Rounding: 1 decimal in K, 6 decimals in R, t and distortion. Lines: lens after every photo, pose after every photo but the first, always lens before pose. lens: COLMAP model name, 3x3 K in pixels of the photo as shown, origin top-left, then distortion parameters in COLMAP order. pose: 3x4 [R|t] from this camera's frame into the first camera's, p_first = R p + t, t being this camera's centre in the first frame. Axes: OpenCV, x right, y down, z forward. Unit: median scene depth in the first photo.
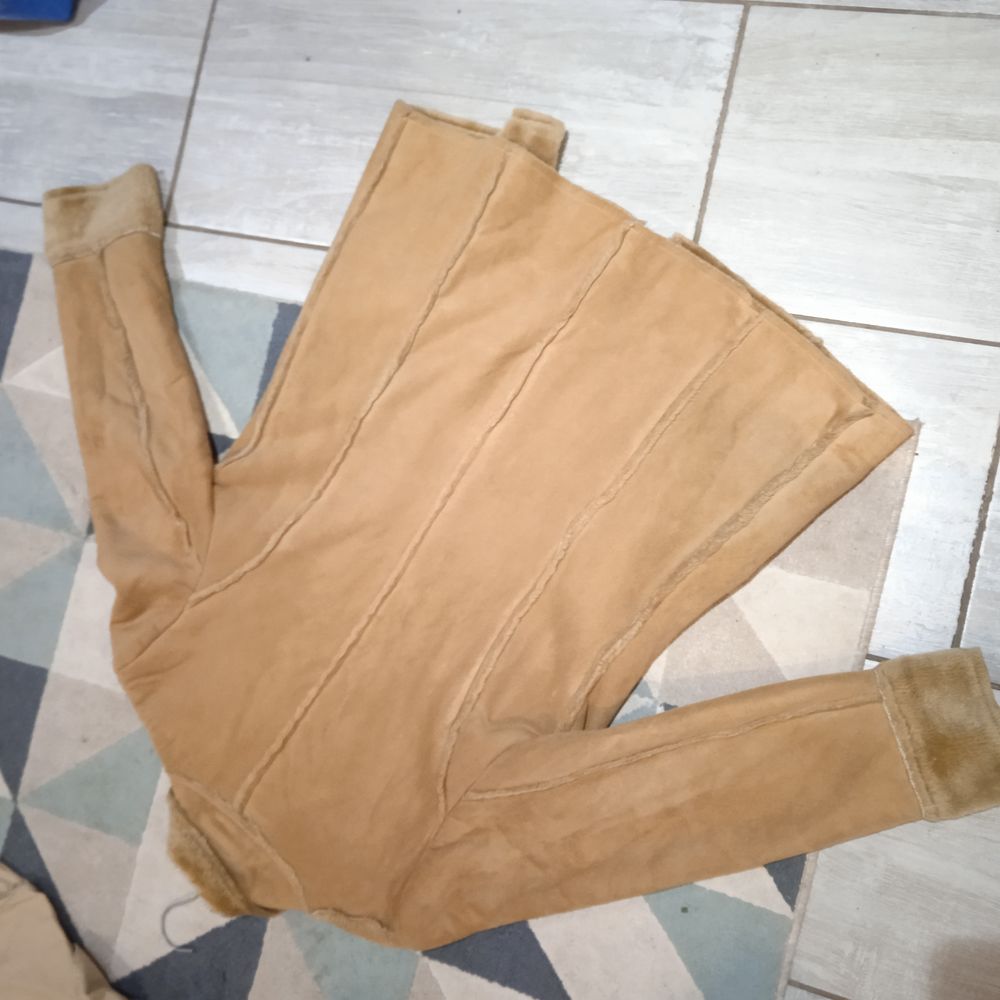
lens RADIAL K [[1070.7, 0, 499.6], [0, 1070.7, 499.5], [0, 0, 1]] dist [0.041232, 0.000000]
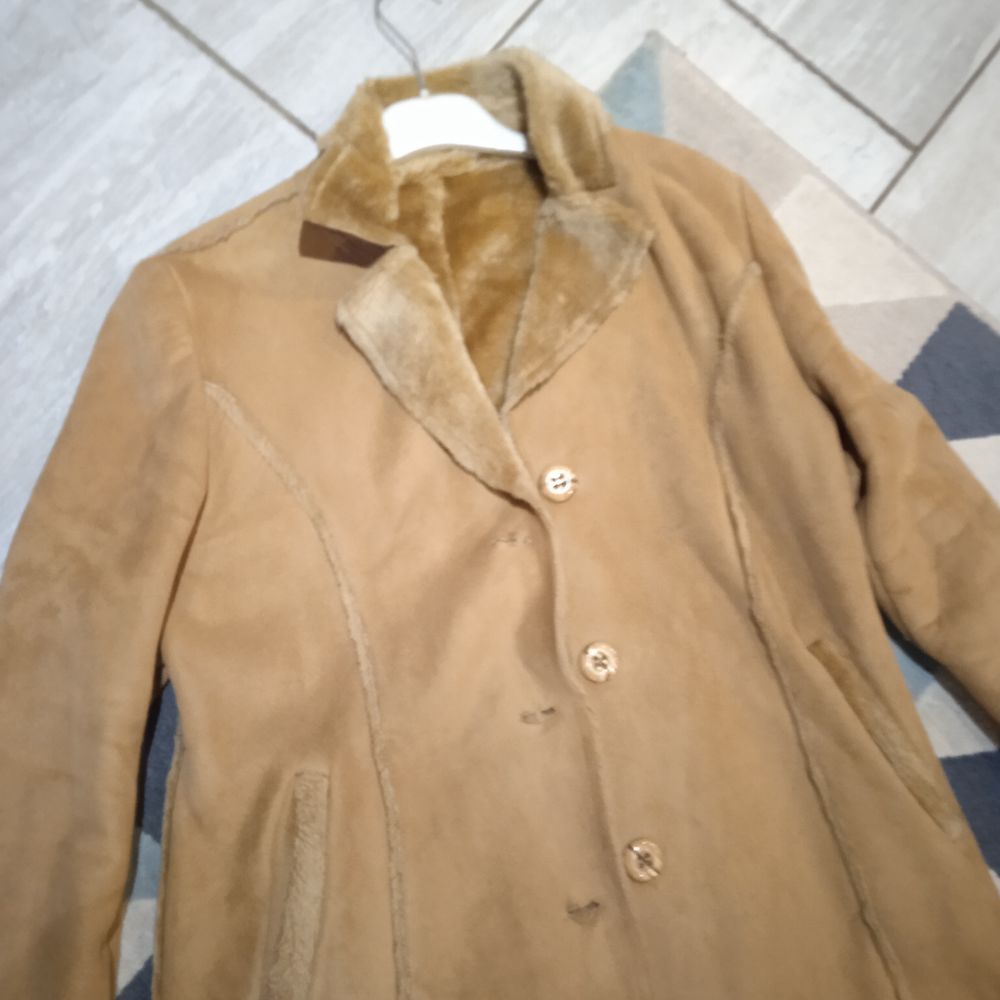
lens RADIAL K [[1070.7, 0, 503.4], [0, 1070.7, 499.3], [0, 0, 1]] dist [0.041232, 0.000000]
pose [[0.361140, -0.796125, 0.485554, -0.314073], [0.870258, 0.474797, 0.131217, -0.097830], [-0.335005, 0.375169, 0.864303, 0.400045]]
